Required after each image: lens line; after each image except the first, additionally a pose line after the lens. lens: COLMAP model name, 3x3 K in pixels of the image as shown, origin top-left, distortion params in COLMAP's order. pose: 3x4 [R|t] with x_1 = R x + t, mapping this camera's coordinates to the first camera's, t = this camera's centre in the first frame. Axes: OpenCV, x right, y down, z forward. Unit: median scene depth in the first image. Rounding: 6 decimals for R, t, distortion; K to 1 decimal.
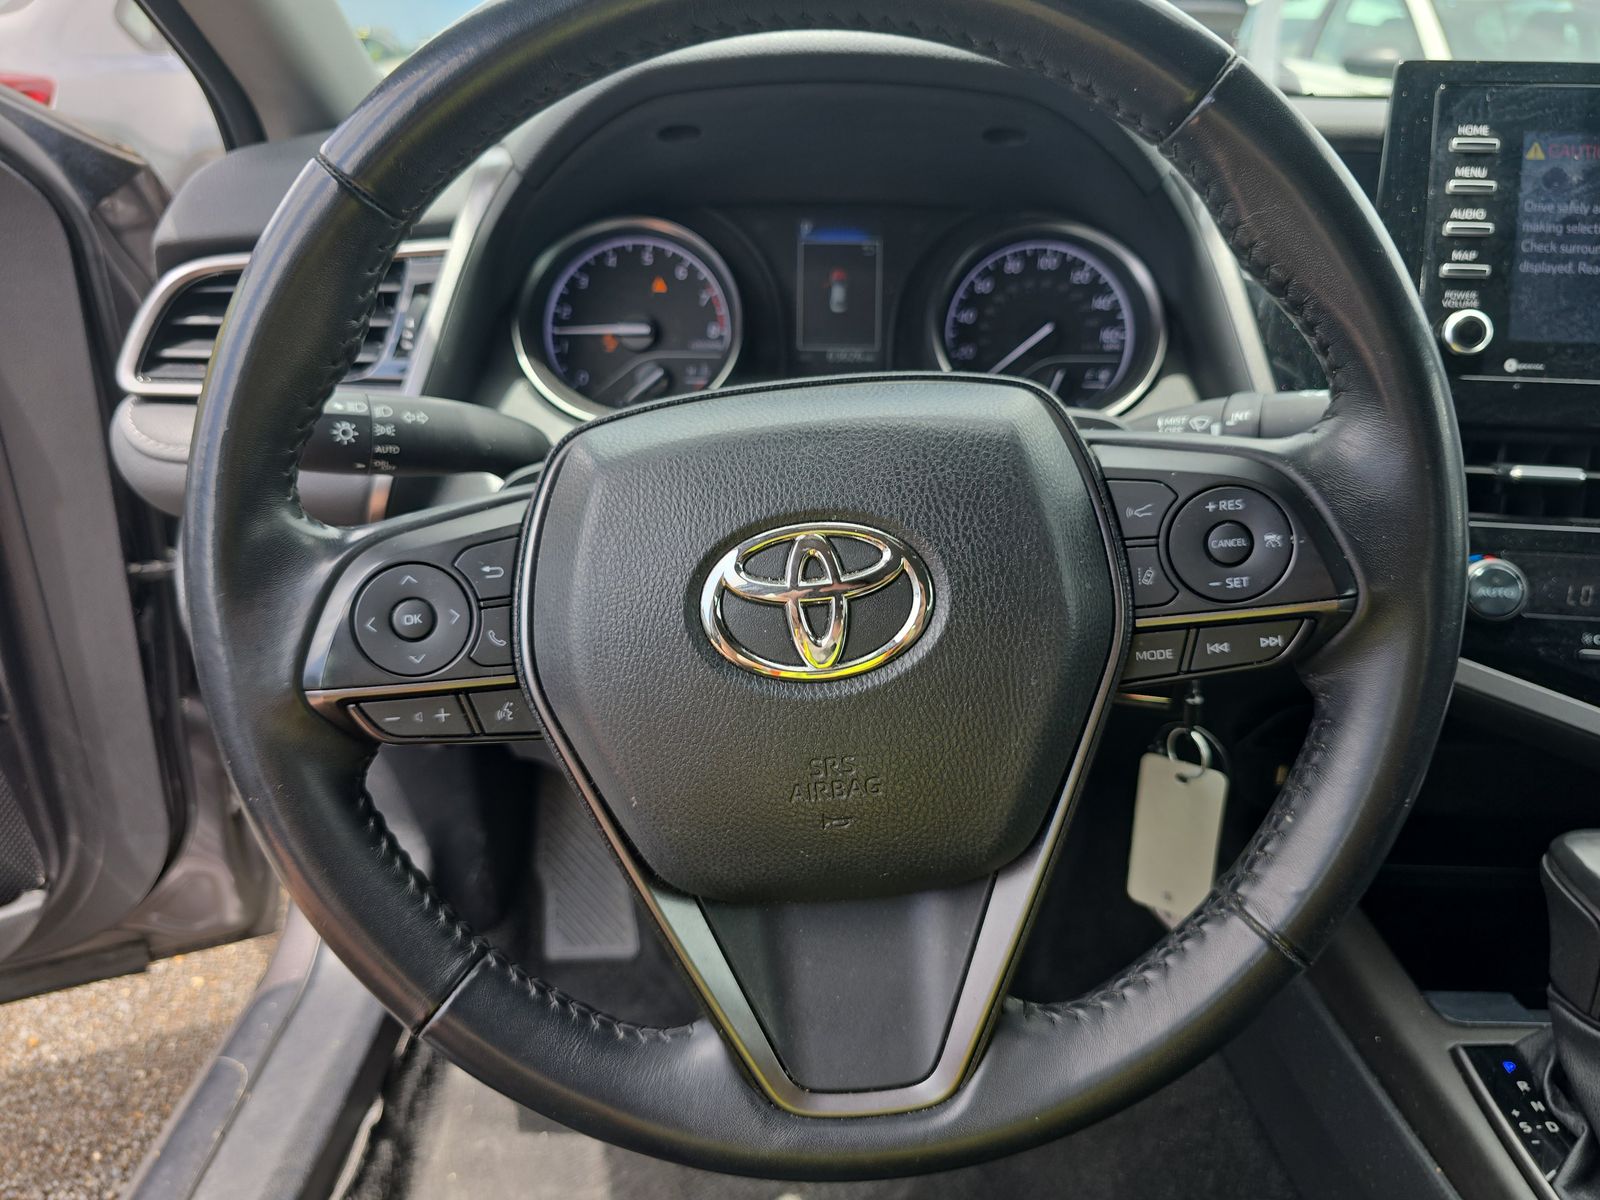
lens RADIAL K [[1095.1, 0, 799.2], [0, 1095.1, 593.9], [0, 0, 1]] dist [0.013193, -0.013140]
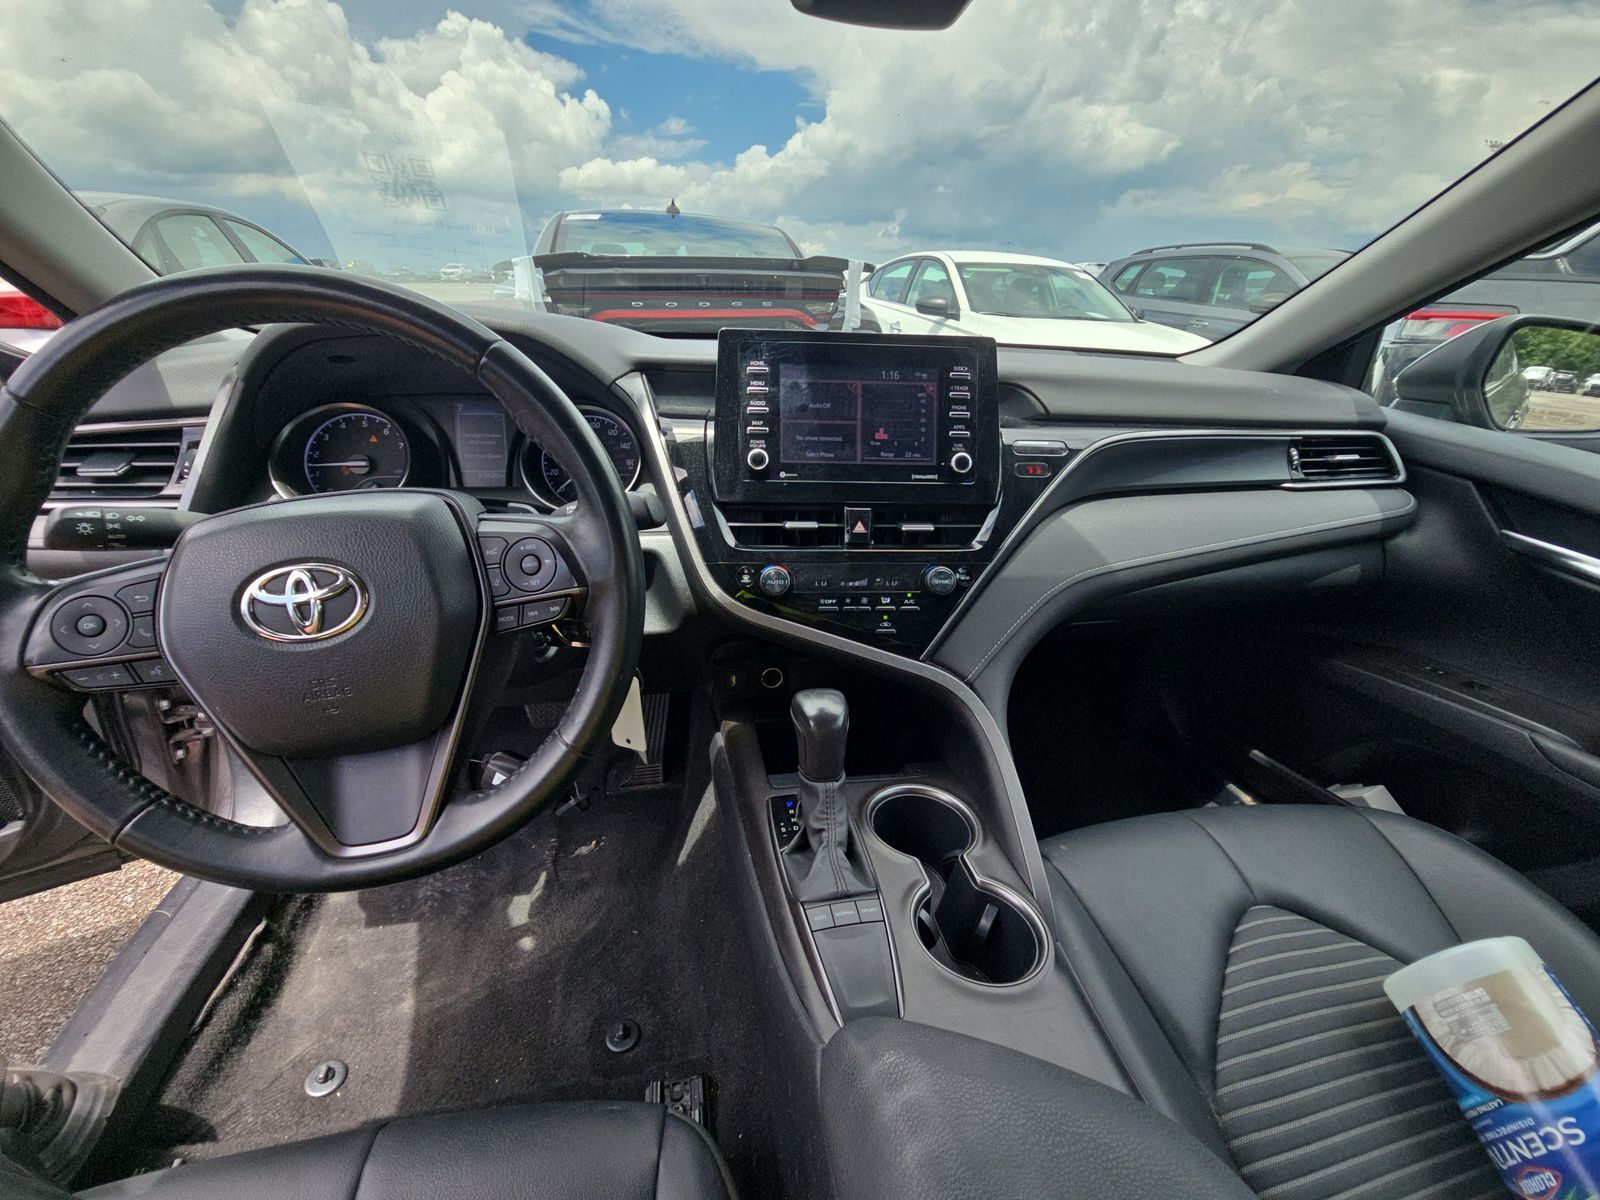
lens RADIAL K [[646.2, 0, 798.5], [0, 646.2, 603.9], [0, 0, 1]] dist [-0.003689, -0.001803]
pose [[0.978334, -0.061050, 0.197829, 0.421006], [0.061827, 0.998084, 0.002252, 0.039517], [-0.197588, 0.010028, 0.980234, -0.223369]]
